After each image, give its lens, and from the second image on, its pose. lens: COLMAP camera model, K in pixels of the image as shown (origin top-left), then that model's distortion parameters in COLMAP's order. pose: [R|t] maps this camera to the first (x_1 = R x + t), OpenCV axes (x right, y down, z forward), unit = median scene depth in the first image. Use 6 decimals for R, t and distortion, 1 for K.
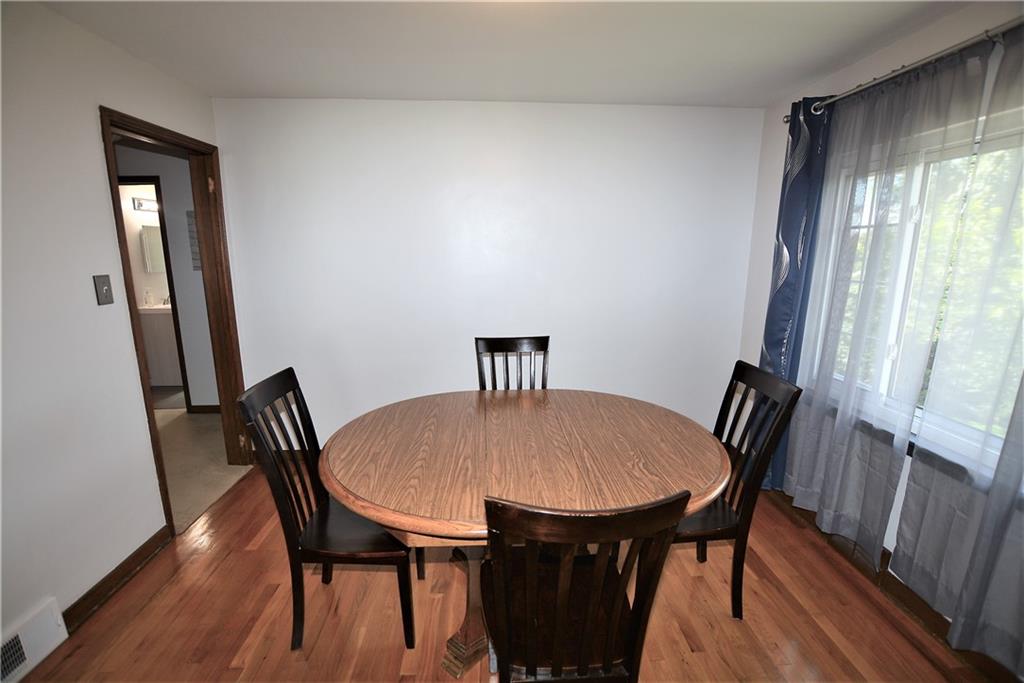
lens RADIAL K [[463.5, 0, 512.0], [0, 463.5, 341.5], [0, 0, 1]] dist [-0.042358, -0.000067]
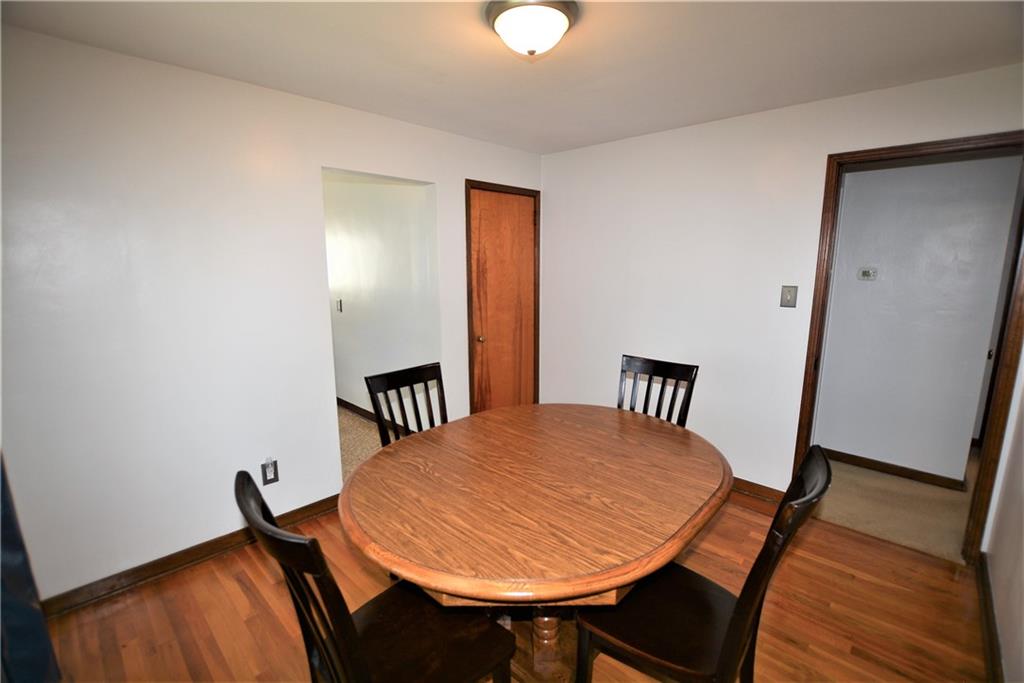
lens RADIAL K [[451.5, 0, 513.2], [0, 451.5, 342.4], [0, 0, 1]] dist [-0.024568, 0.000359]
pose [[-0.723948, 0.117068, -0.679849, 0.744886], [-0.141479, 0.939353, 0.312410, -0.339738], [0.675191, 0.322353, -0.663480, 1.617060]]
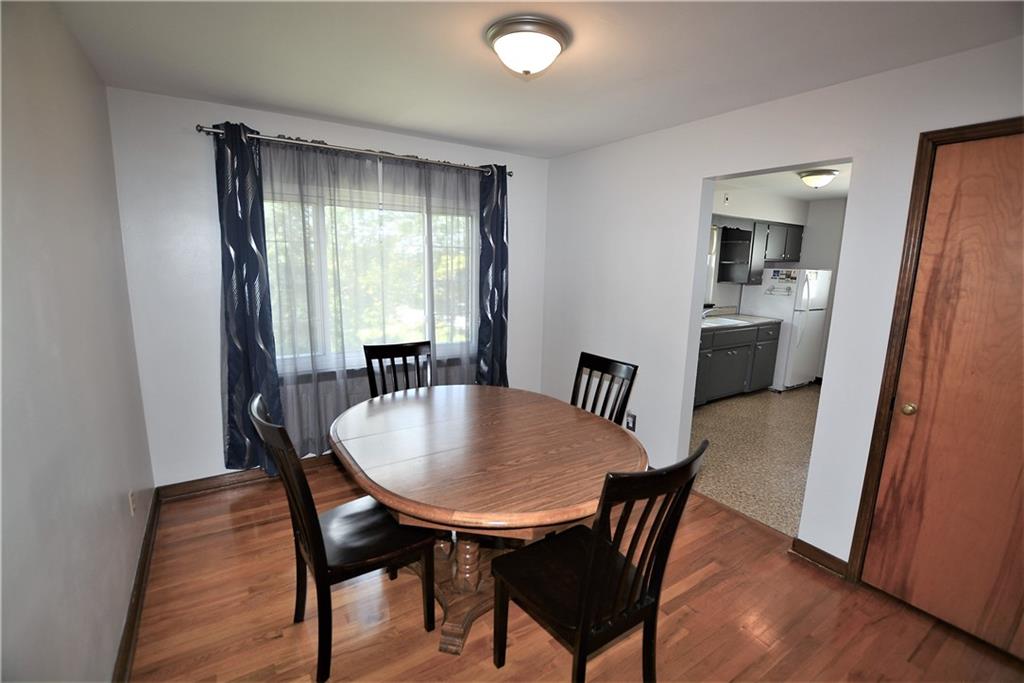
lens RADIAL K [[451.5, 0, 513.2], [0, 451.5, 342.4], [0, 0, 1]] dist [-0.024568, 0.000359]
pose [[-0.512249, -0.168578, 0.842130, -0.994563], [0.145516, 0.949333, 0.278552, -0.325867], [-0.846420, 0.265231, -0.461764, 1.500386]]
